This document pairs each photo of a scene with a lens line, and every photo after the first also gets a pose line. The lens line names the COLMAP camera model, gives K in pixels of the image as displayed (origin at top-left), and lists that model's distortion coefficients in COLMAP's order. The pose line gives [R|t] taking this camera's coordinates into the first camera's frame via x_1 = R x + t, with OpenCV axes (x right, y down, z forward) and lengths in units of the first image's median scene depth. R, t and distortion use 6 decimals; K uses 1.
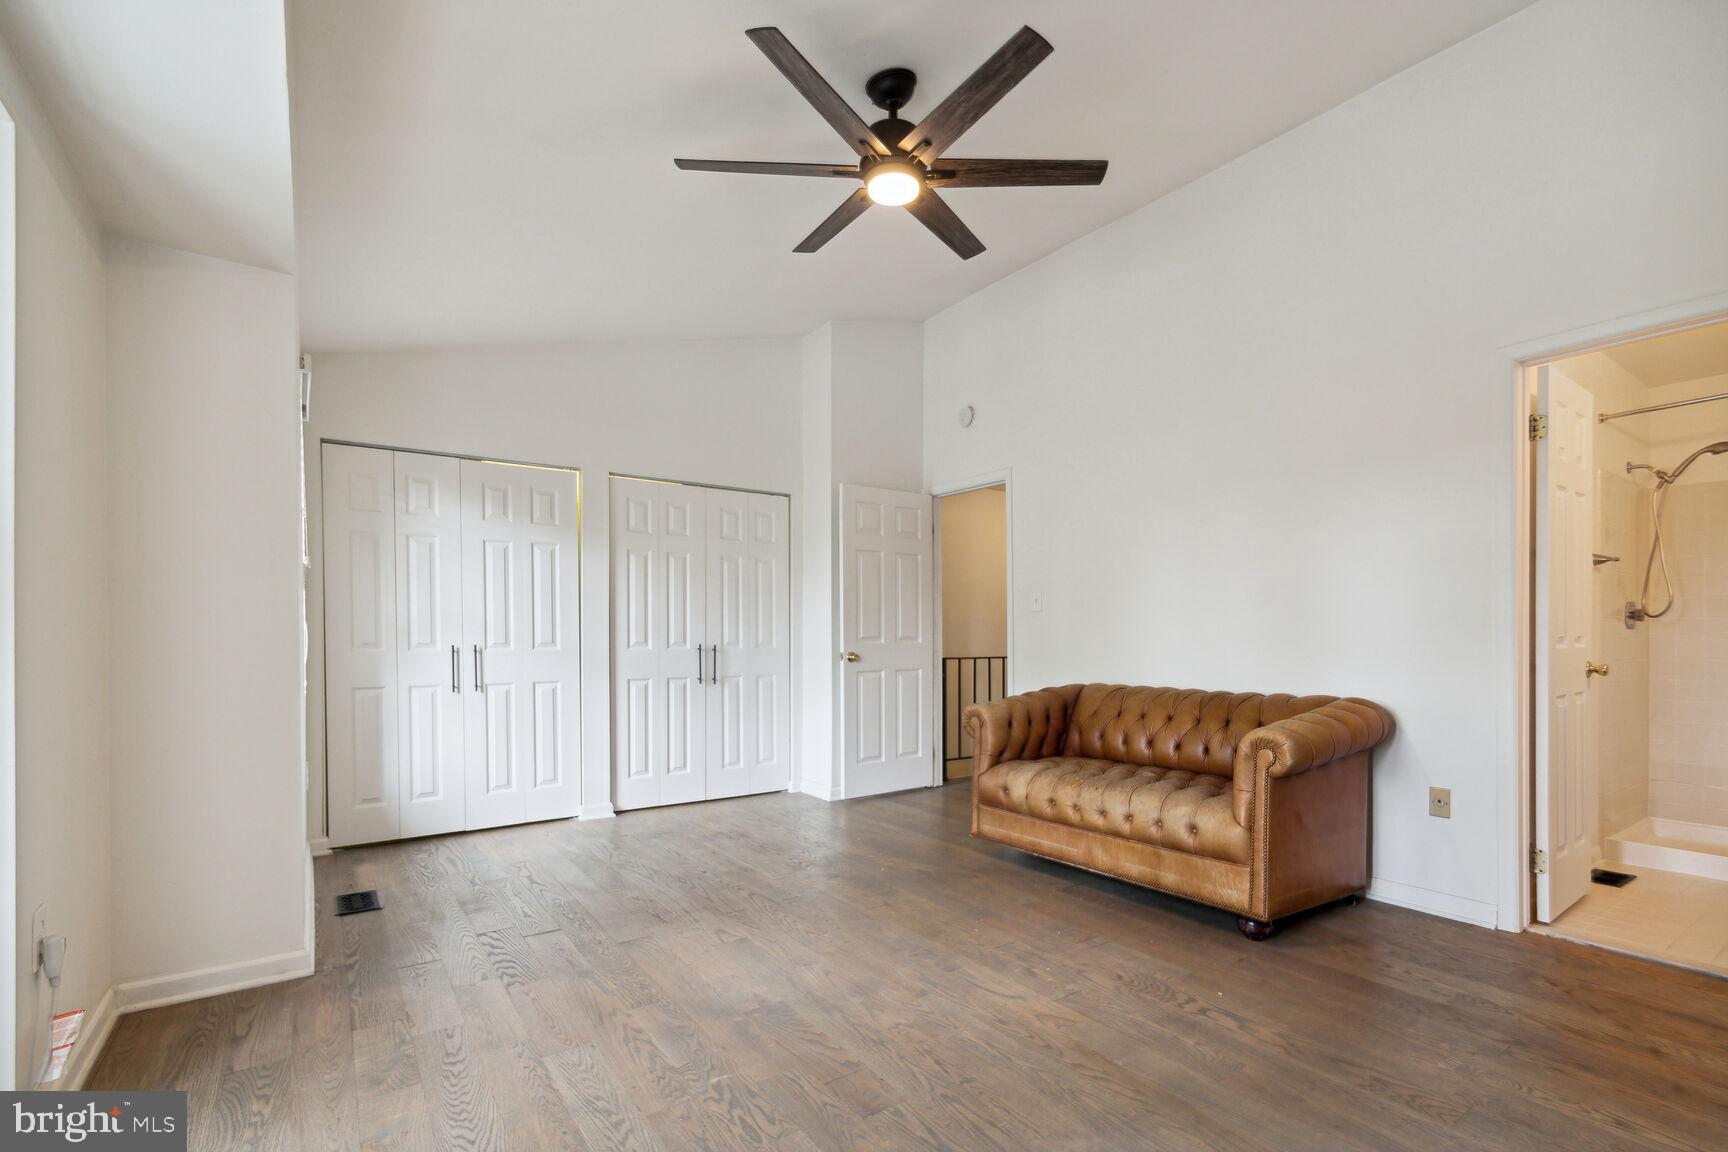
lens RADIAL K [[780.6, 0, 903.2], [0, 780.6, 635.7], [0, 0, 1]] dist [0.000210, 0.000868]
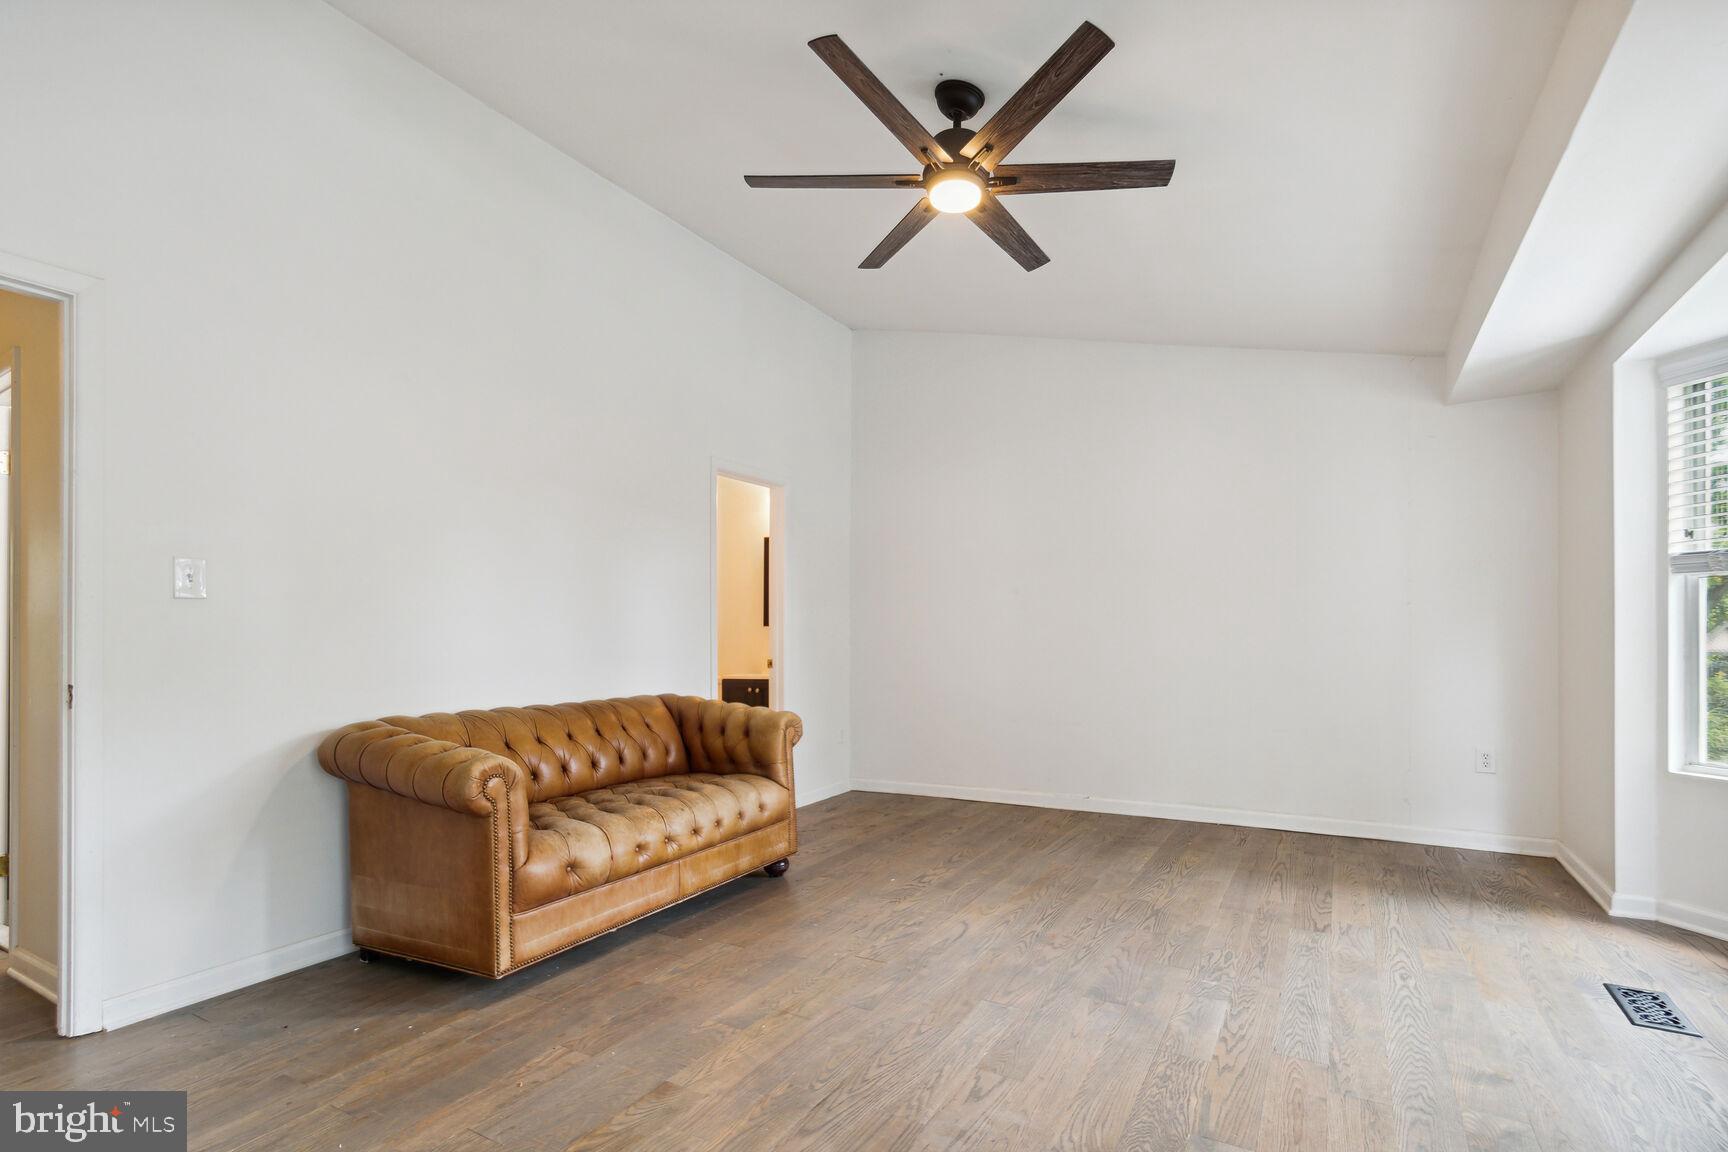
lens RADIAL K [[780.6, 0, 903.2], [0, 780.6, 635.7], [0, 0, 1]] dist [0.000210, 0.000868]
pose [[-0.409238, 0.017307, 0.912264, -0.792317], [0.013819, 0.999823, -0.012769, 0.010272], [-0.912323, 0.007381, -0.409405, 1.302819]]
